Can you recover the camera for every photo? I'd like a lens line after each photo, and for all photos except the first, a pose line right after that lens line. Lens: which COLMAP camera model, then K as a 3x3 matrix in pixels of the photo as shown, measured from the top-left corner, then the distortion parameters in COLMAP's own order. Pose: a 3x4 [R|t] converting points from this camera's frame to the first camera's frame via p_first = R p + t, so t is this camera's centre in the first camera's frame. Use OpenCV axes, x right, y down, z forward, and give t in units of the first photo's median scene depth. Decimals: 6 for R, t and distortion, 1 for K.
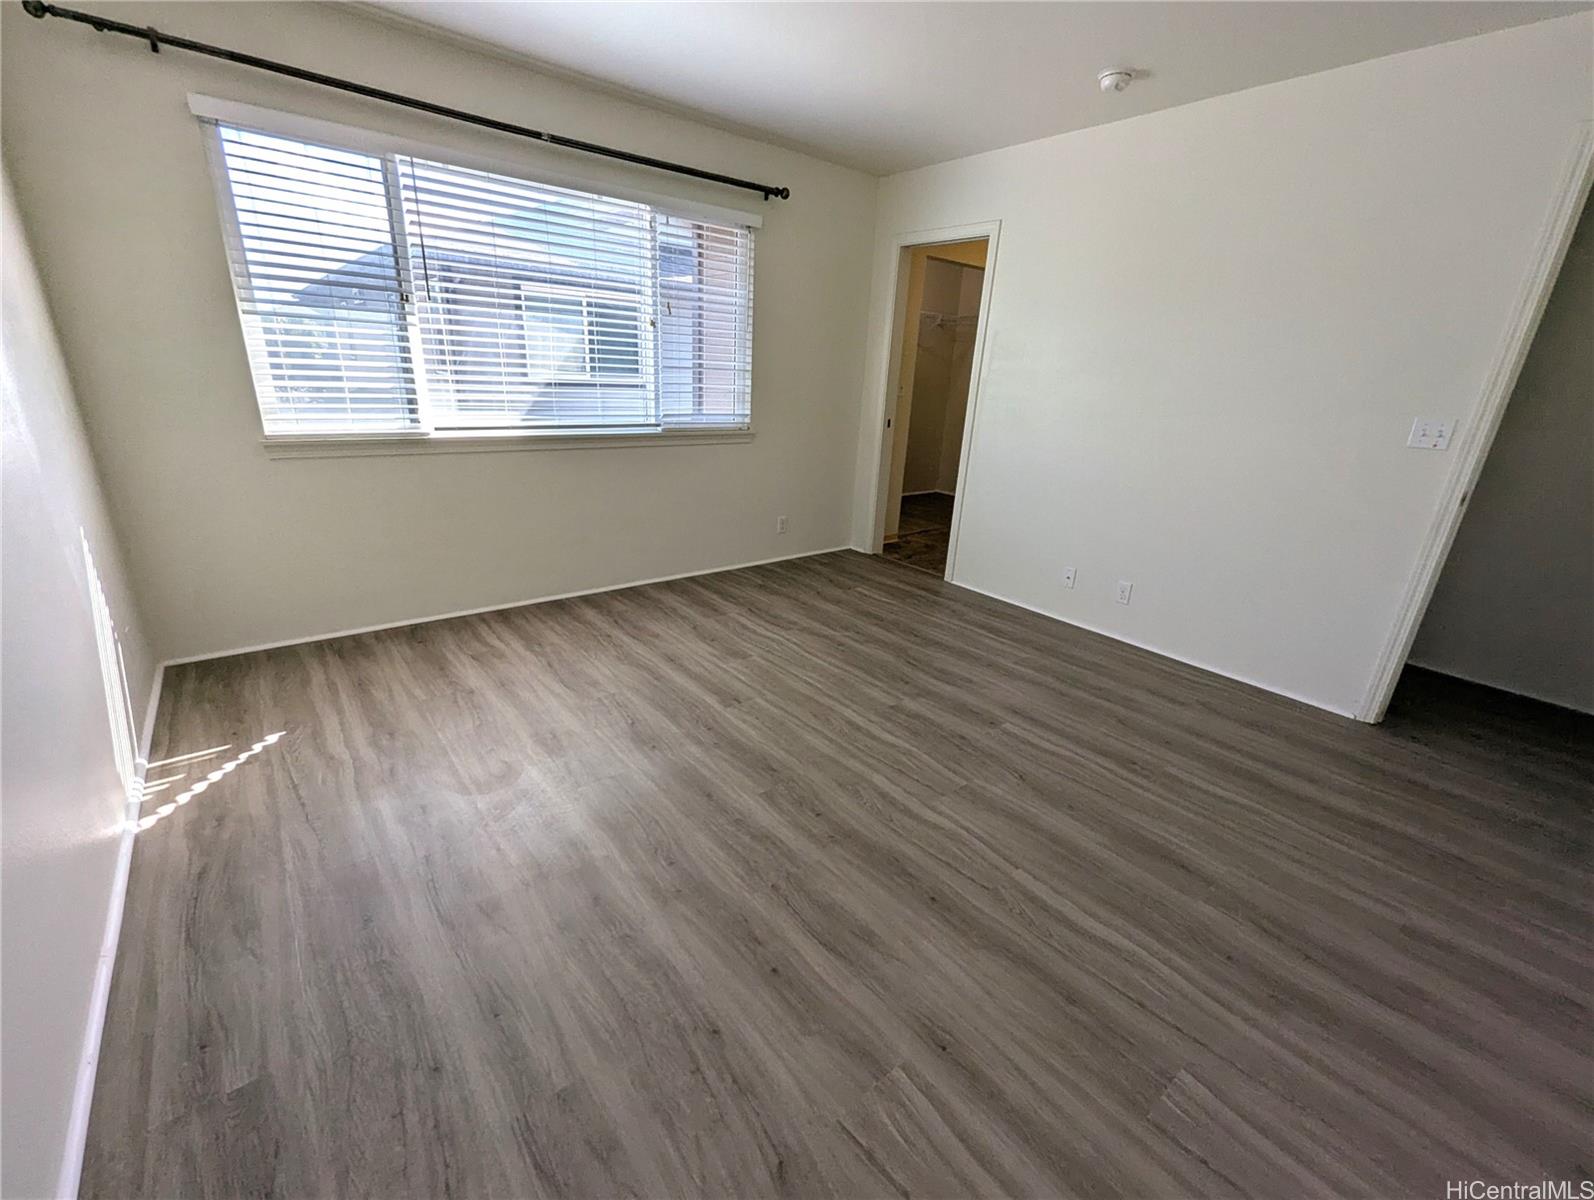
lens RADIAL K [[658.1, 0, 798.9], [0, 658.1, 600.5], [0, 0, 1]] dist [0.000429, -0.000366]
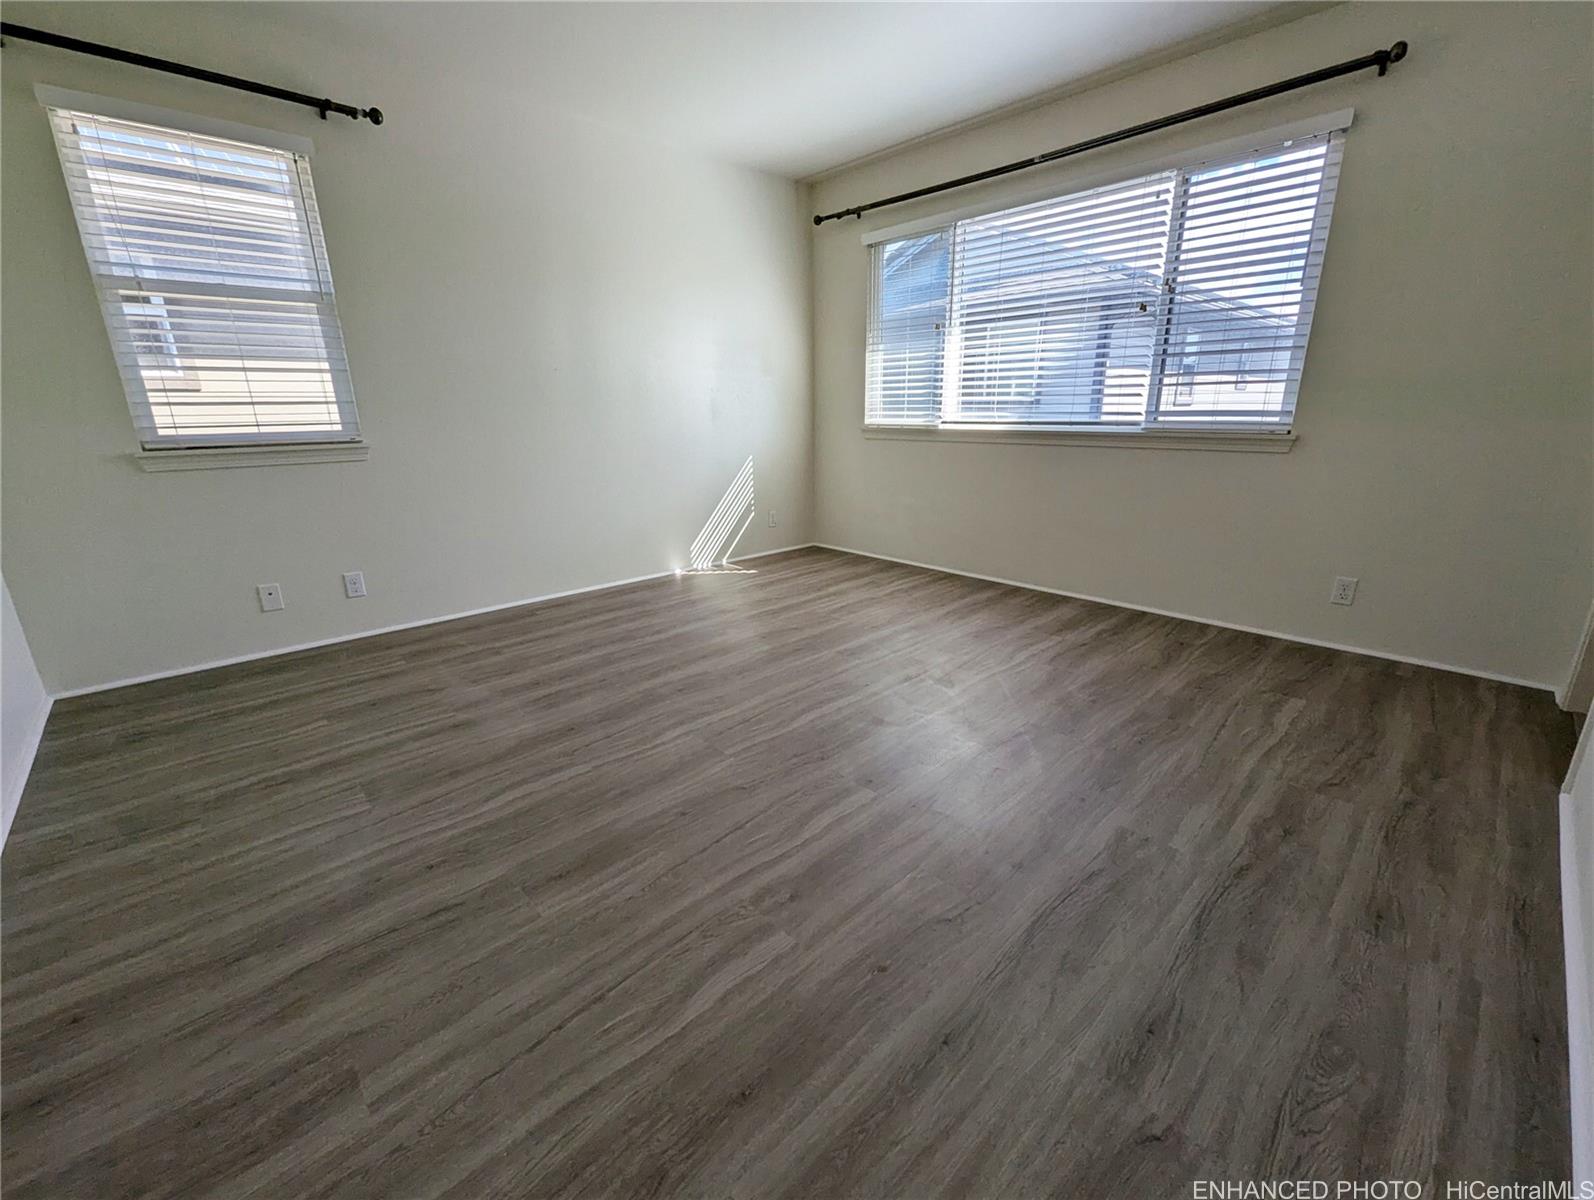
lens RADIAL K [[658.1, 0, 798.9], [0, 658.1, 600.5], [0, 0, 1]] dist [0.000429, -0.000366]
pose [[0.080139, 0.231369, -0.969560, 0.790543], [-0.321526, 0.926696, 0.194564, -0.093992], [0.943504, 0.296147, 0.148655, 0.639157]]
